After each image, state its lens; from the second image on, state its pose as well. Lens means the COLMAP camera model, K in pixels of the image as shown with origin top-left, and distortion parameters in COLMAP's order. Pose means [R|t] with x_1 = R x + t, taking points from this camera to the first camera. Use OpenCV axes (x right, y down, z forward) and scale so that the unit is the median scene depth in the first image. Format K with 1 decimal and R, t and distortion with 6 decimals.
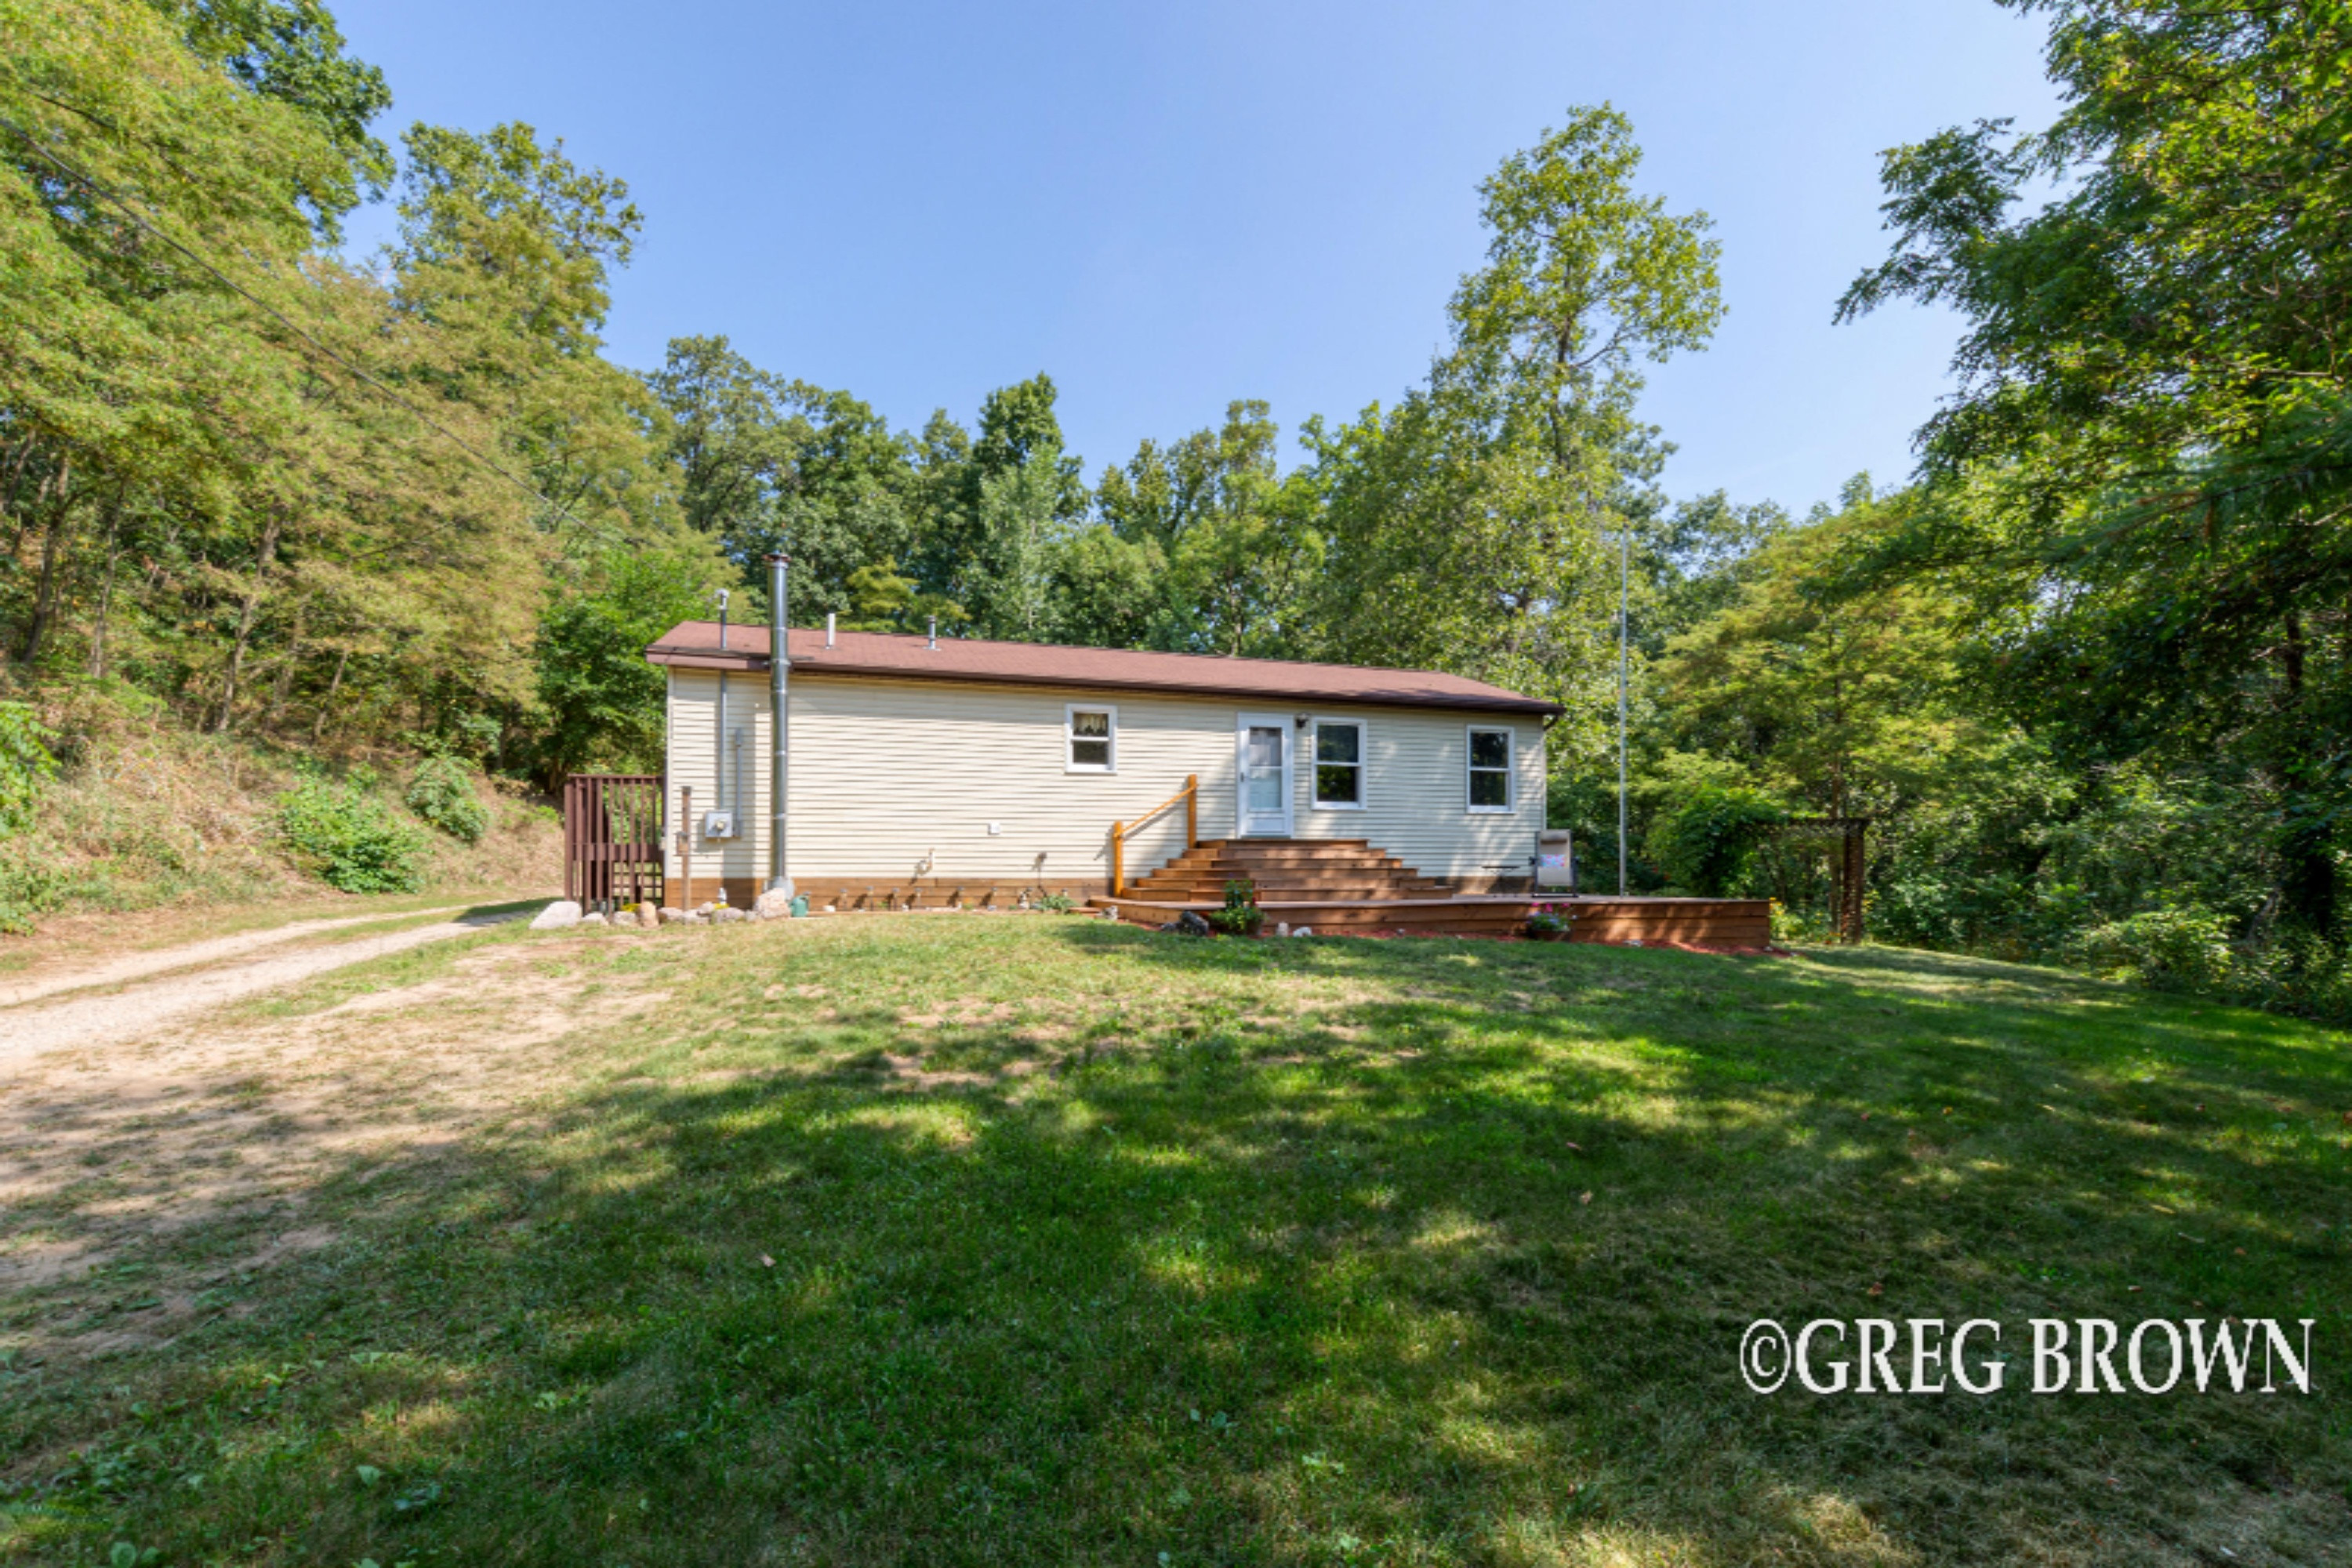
lens RADIAL K [[940.3, 0, 1175.8], [0, 940.3, 836.6], [0, 0, 1]] dist [0.002473, 0.000245]
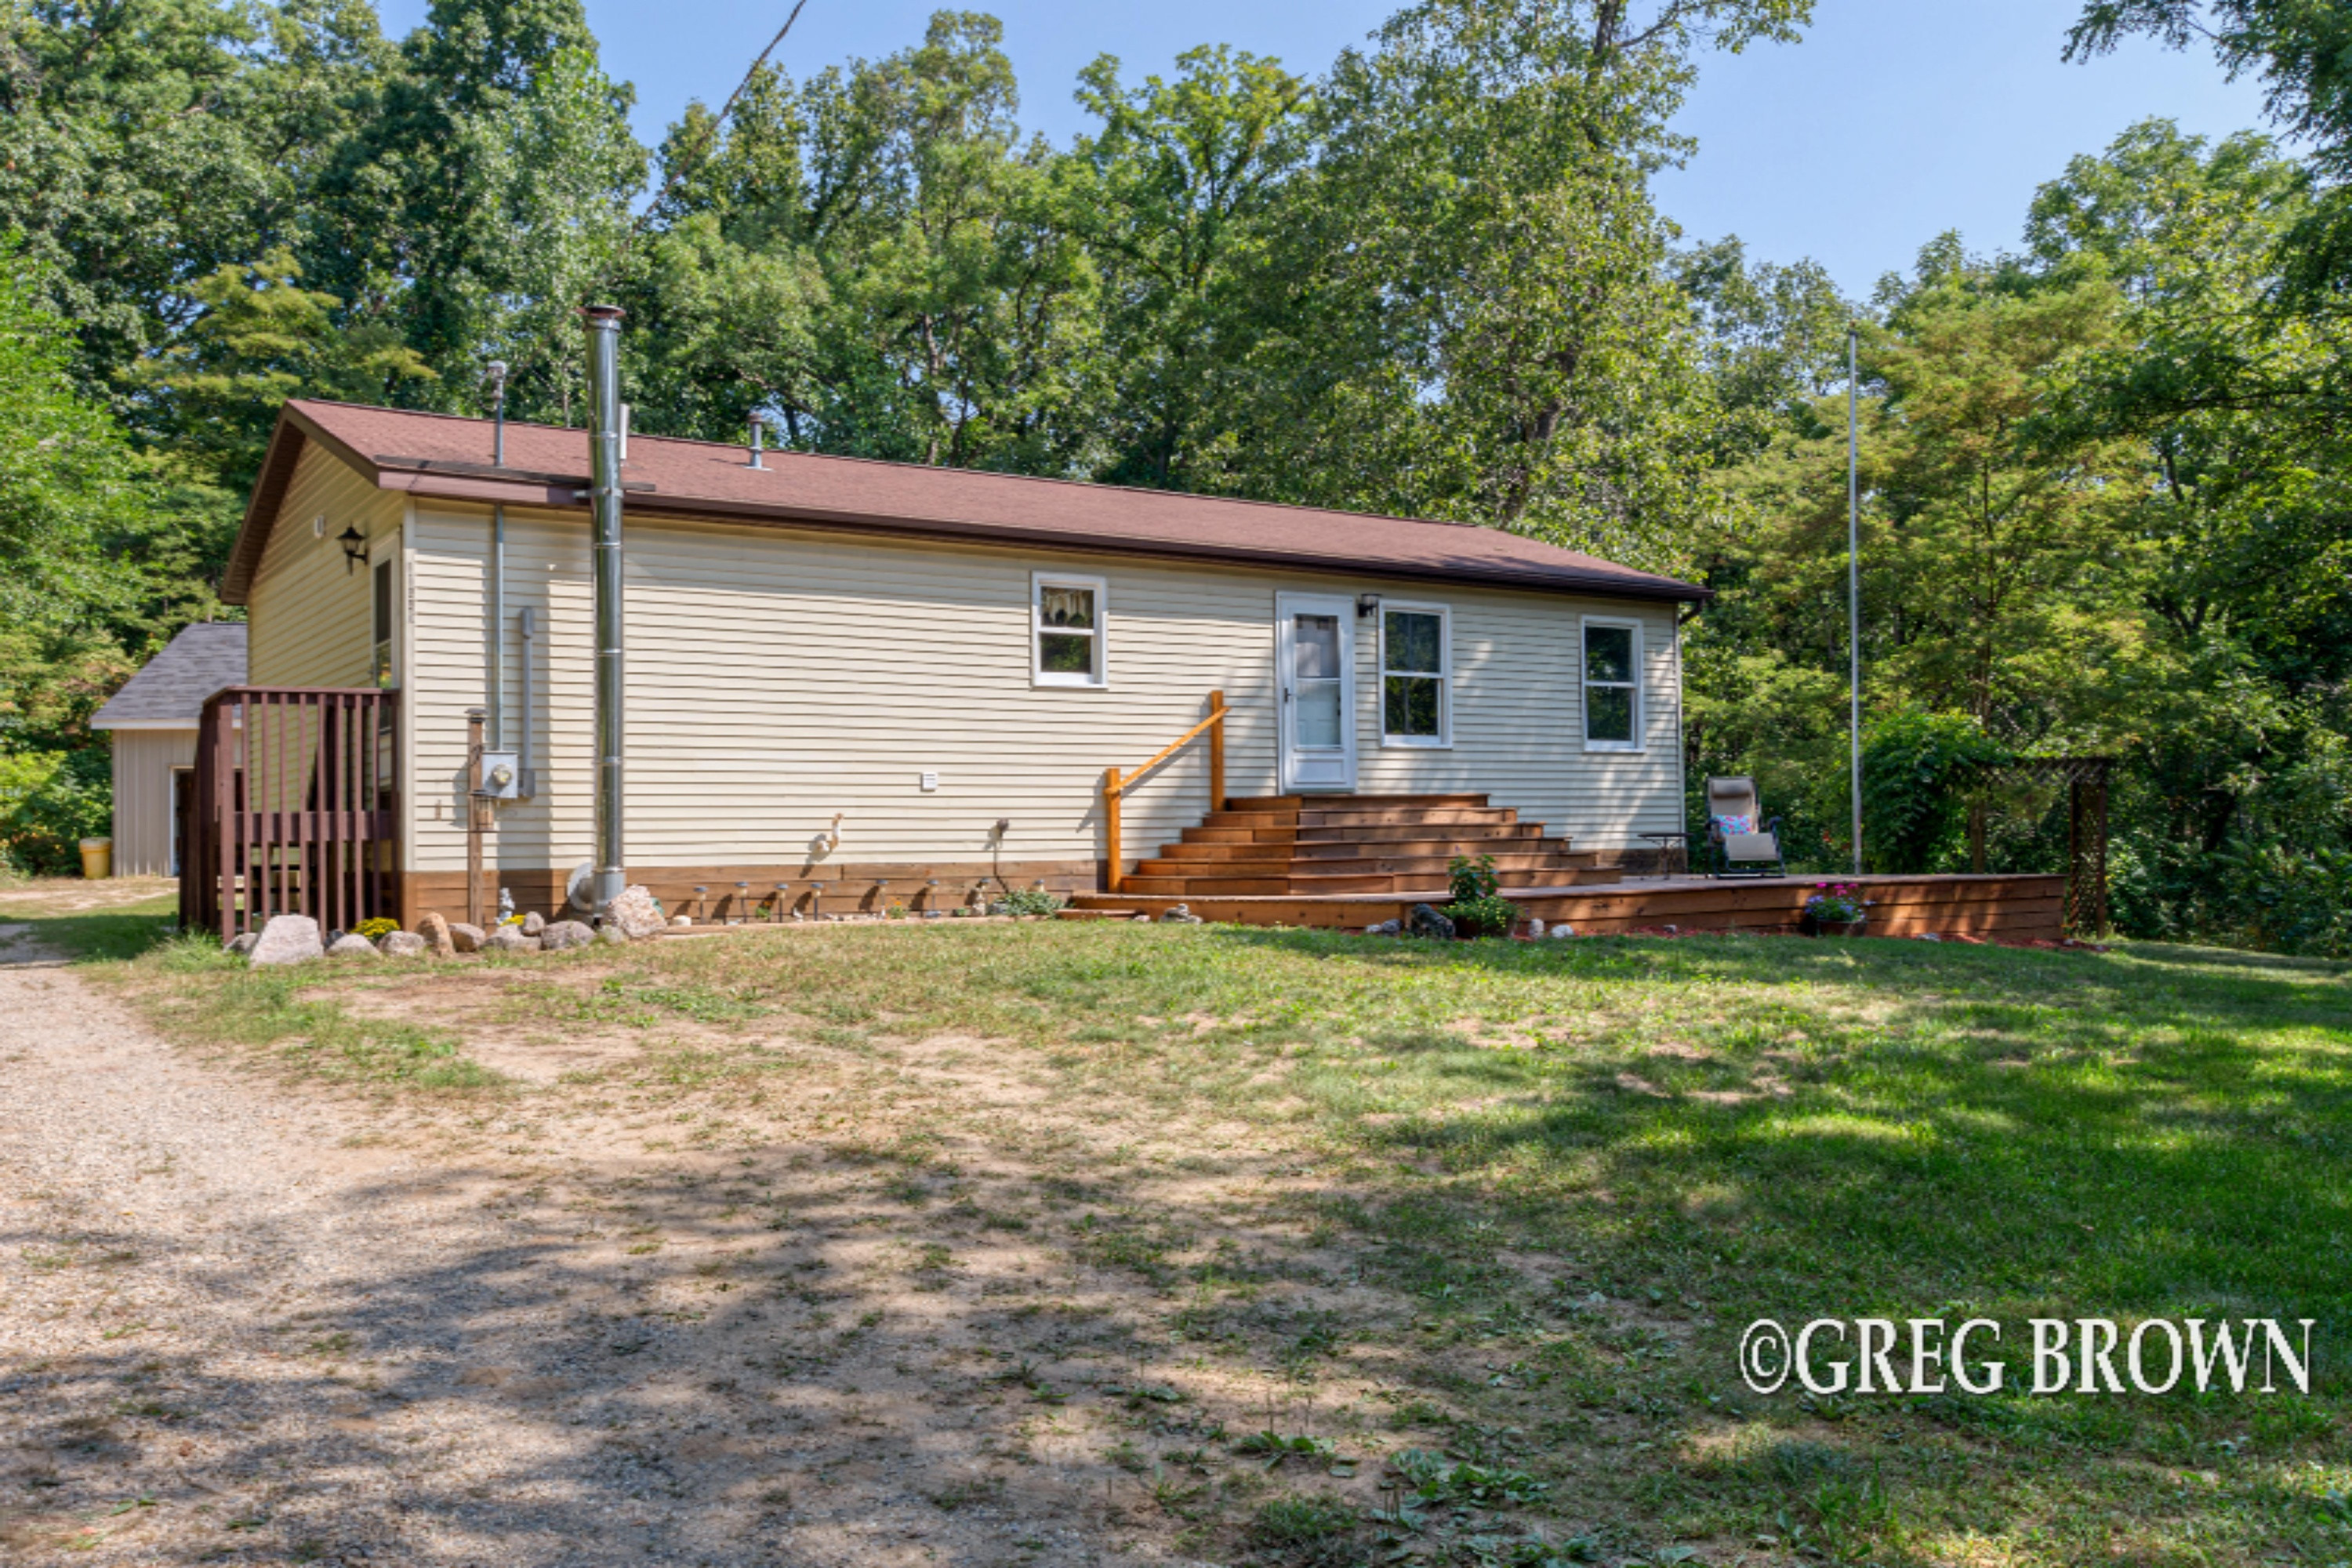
lens RADIAL K [[1709.2, 0, 1176.0], [0, 1709.2, 784.0], [0, 0, 1]] dist [-0.005242, -0.000938]
pose [[0.970135, -0.006072, 0.242491, -0.275144], [0.007019, 0.999971, -0.003040, -0.001760], [-0.242465, 0.004651, 0.970149, -0.077063]]
